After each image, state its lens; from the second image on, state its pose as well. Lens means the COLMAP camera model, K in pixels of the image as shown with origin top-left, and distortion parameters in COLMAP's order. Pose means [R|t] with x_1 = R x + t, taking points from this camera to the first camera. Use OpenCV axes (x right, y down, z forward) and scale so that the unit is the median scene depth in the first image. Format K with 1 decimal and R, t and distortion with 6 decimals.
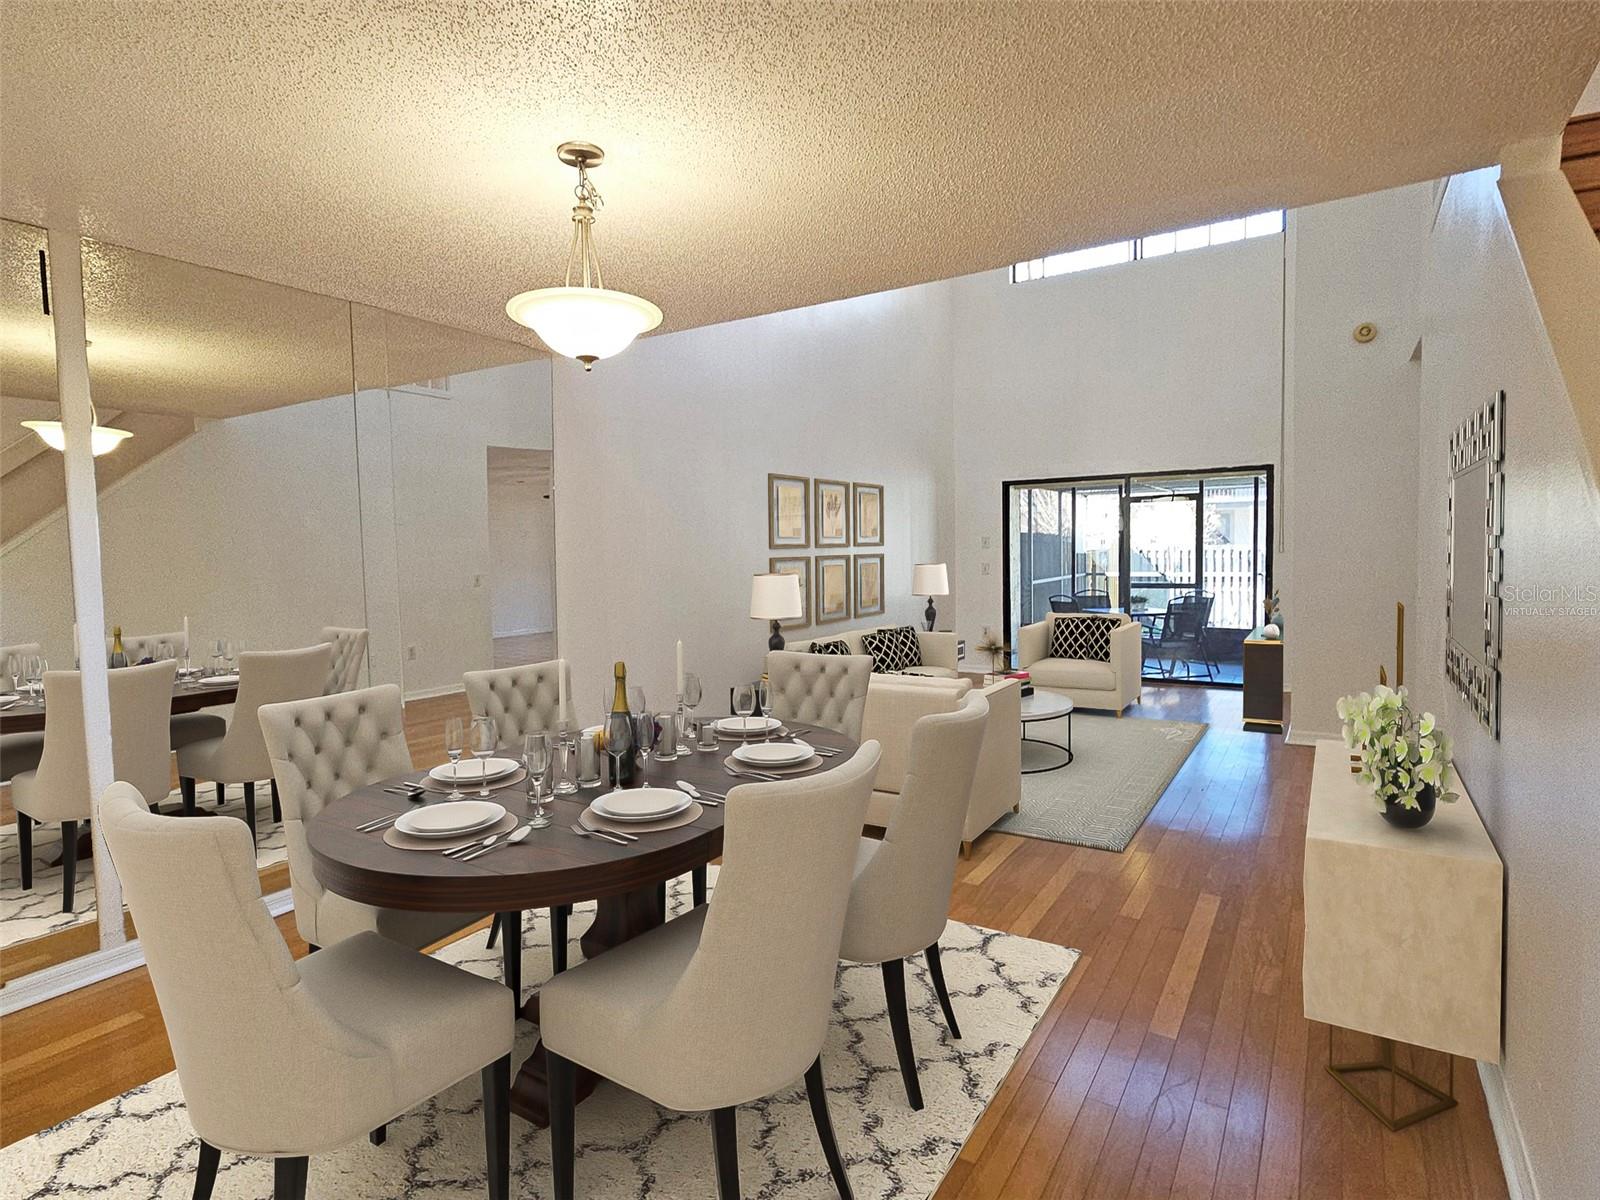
lens RADIAL K [[802.7, 0, 801.8], [0, 802.7, 594.6], [0, 0, 1]] dist [-0.000168, 0.000718]
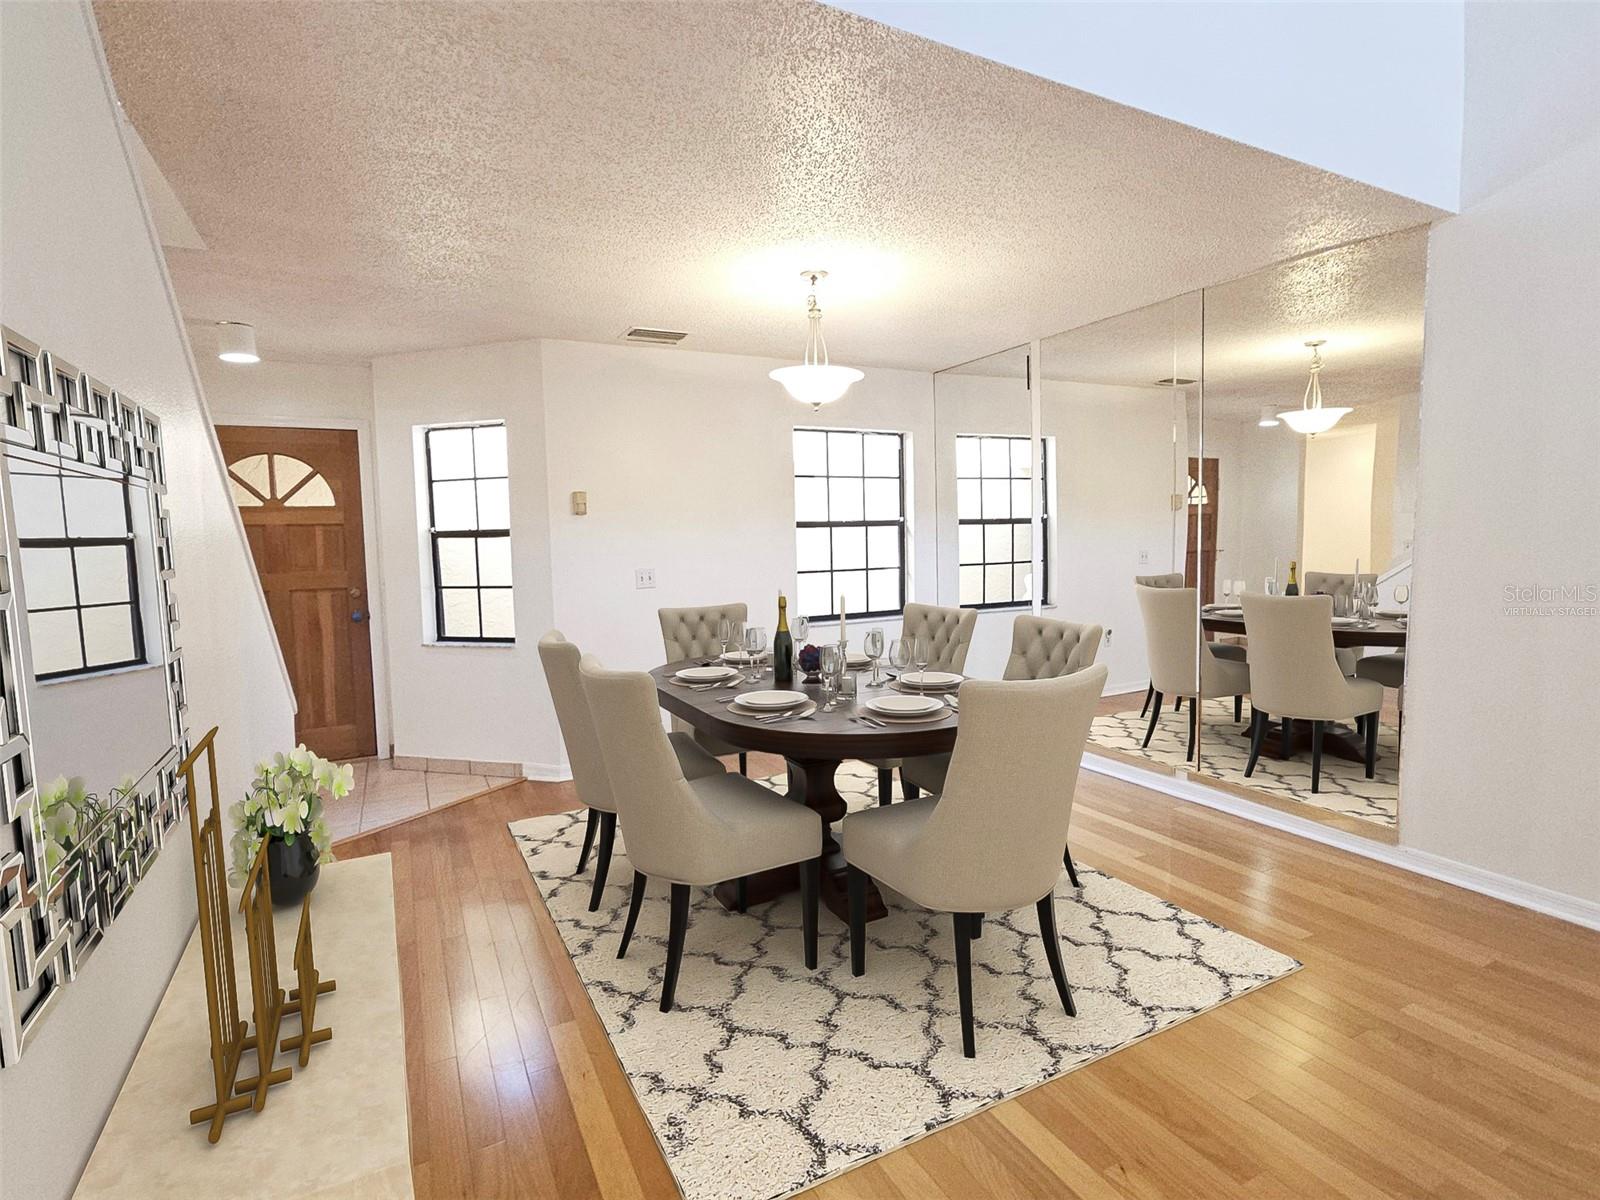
lens RADIAL K [[802.7, 0, 801.8], [0, 802.7, 594.6], [0, 0, 1]] dist [-0.000168, 0.000718]
pose [[-0.470838, 0.105772, -0.875856, 0.955281], [-0.020734, 0.991186, 0.130846, -0.102021], [0.881976, 0.079767, -0.464495, 1.605836]]
